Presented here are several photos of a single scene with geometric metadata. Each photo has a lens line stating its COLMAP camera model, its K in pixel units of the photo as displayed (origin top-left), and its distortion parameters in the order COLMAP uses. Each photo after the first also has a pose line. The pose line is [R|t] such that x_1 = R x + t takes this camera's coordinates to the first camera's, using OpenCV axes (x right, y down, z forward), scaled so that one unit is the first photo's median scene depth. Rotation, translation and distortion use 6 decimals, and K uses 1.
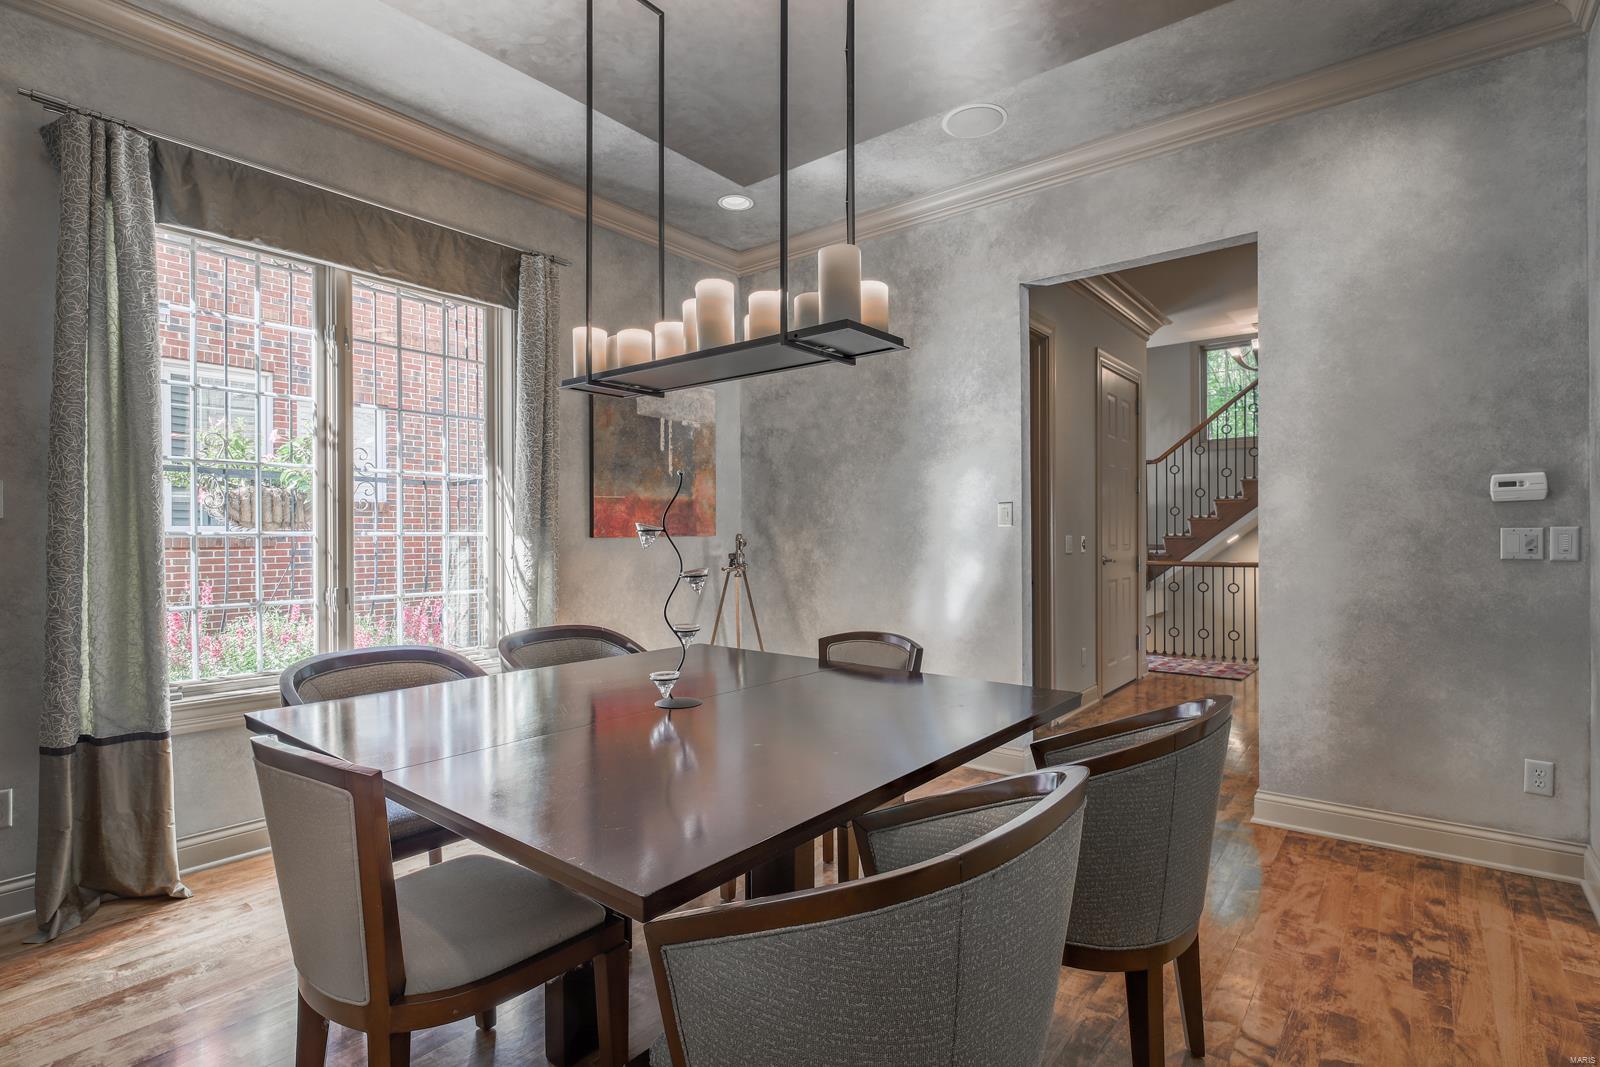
lens RADIAL K [[803.9, 0, 806.3], [0, 803.9, 539.6], [0, 0, 1]] dist [0.012413, 0.003233]
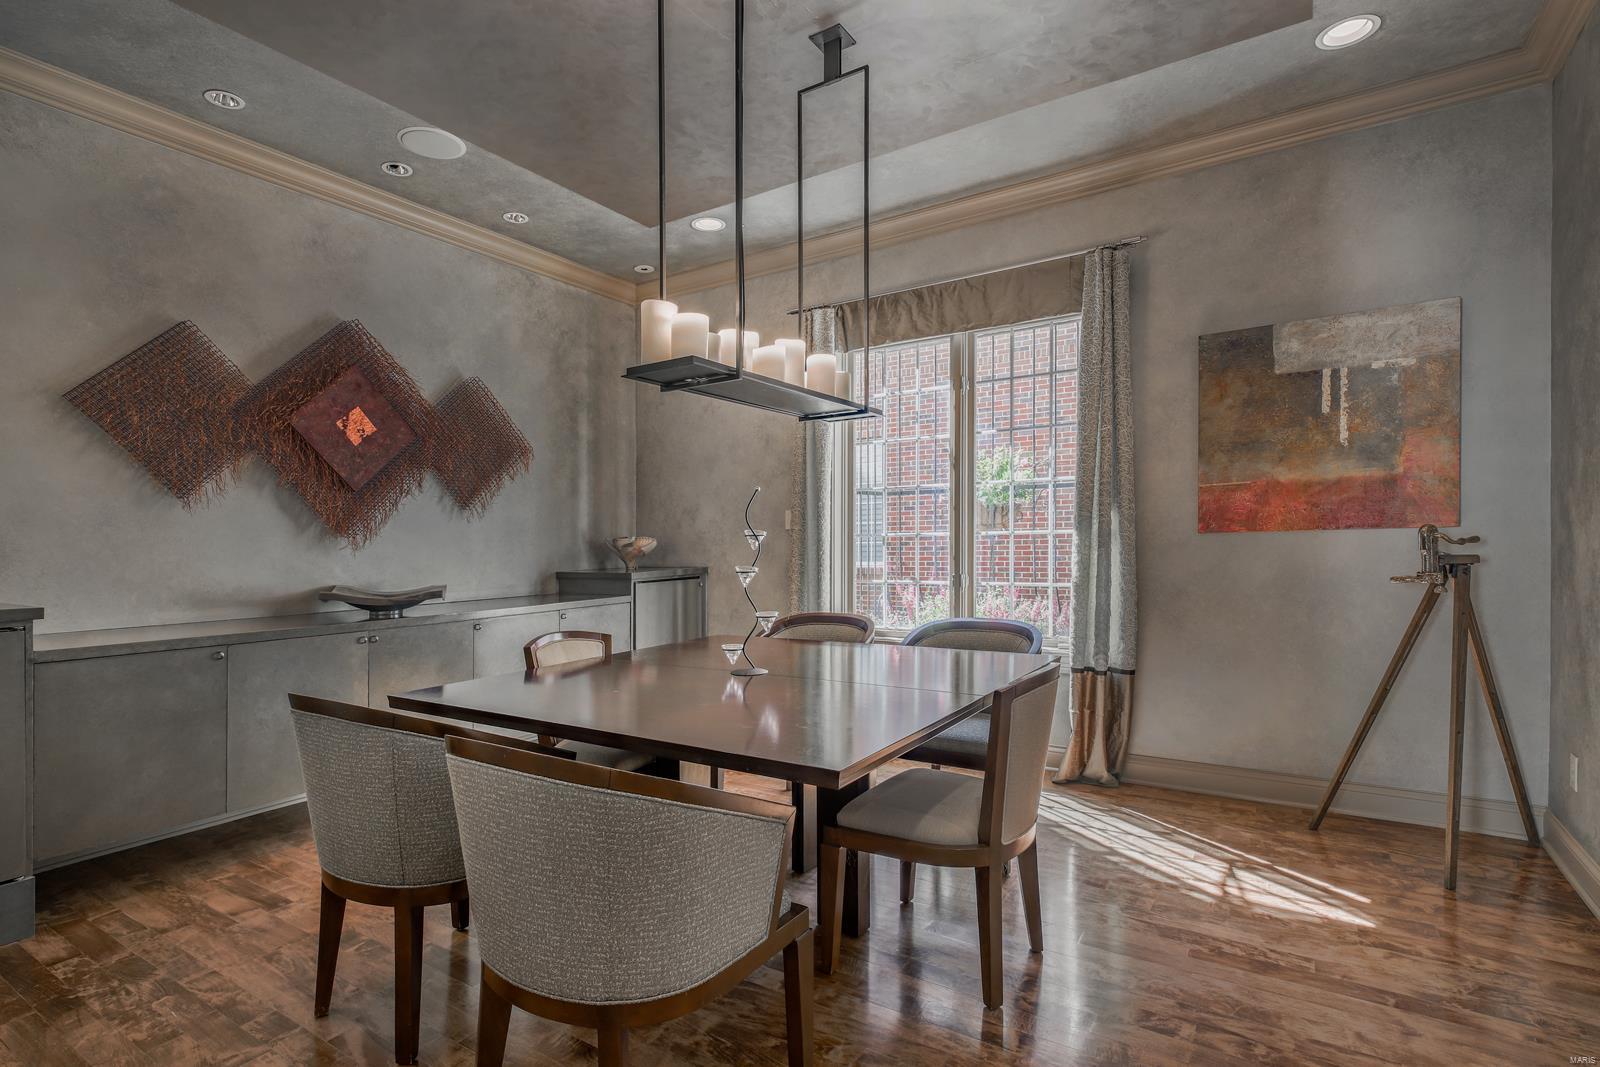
lens RADIAL K [[803.9, 0, 805.3], [0, 803.9, 541.5], [0, 0, 1]] dist [0.012413, 0.003233]
pose [[0.084298, 0.002246, -0.996438, 0.546654], [0.014455, 0.999889, 0.003477, -0.002368], [0.996336, -0.014697, 0.084256, 0.484675]]
